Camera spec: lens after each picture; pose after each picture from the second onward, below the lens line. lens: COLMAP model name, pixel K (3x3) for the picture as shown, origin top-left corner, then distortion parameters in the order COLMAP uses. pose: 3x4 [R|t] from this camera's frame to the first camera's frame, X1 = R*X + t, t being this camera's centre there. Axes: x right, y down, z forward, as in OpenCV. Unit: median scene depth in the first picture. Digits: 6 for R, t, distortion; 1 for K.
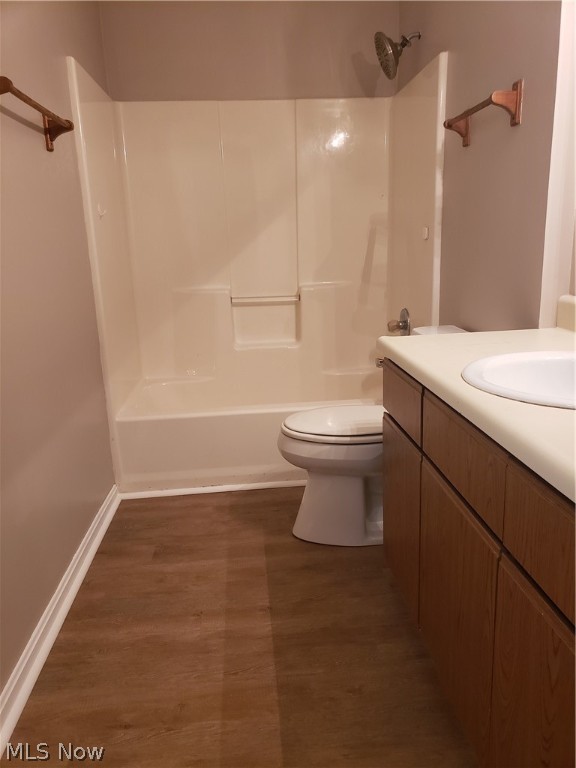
lens RADIAL K [[591.6, 0, 287.1], [0, 591.6, 382.4], [0, 0, 1]] dist [0.006842, -0.031236]
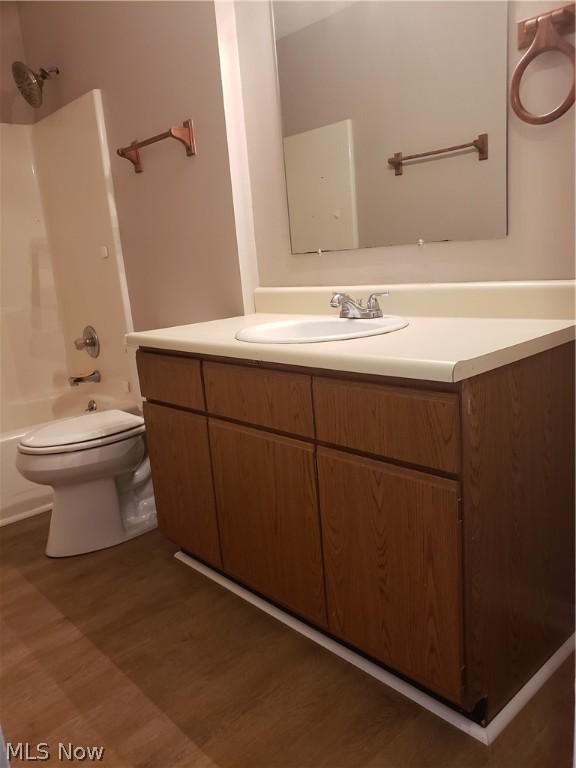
lens RADIAL K [[591.6, 0, 291.0], [0, 591.6, 383.9], [0, 0, 1]] dist [0.006842, -0.031236]
pose [[0.795876, -0.162653, 0.583203, -0.216141], [0.193107, 0.981126, 0.010105, 0.050517], [-0.573839, 0.104578, 0.812264, -0.058036]]
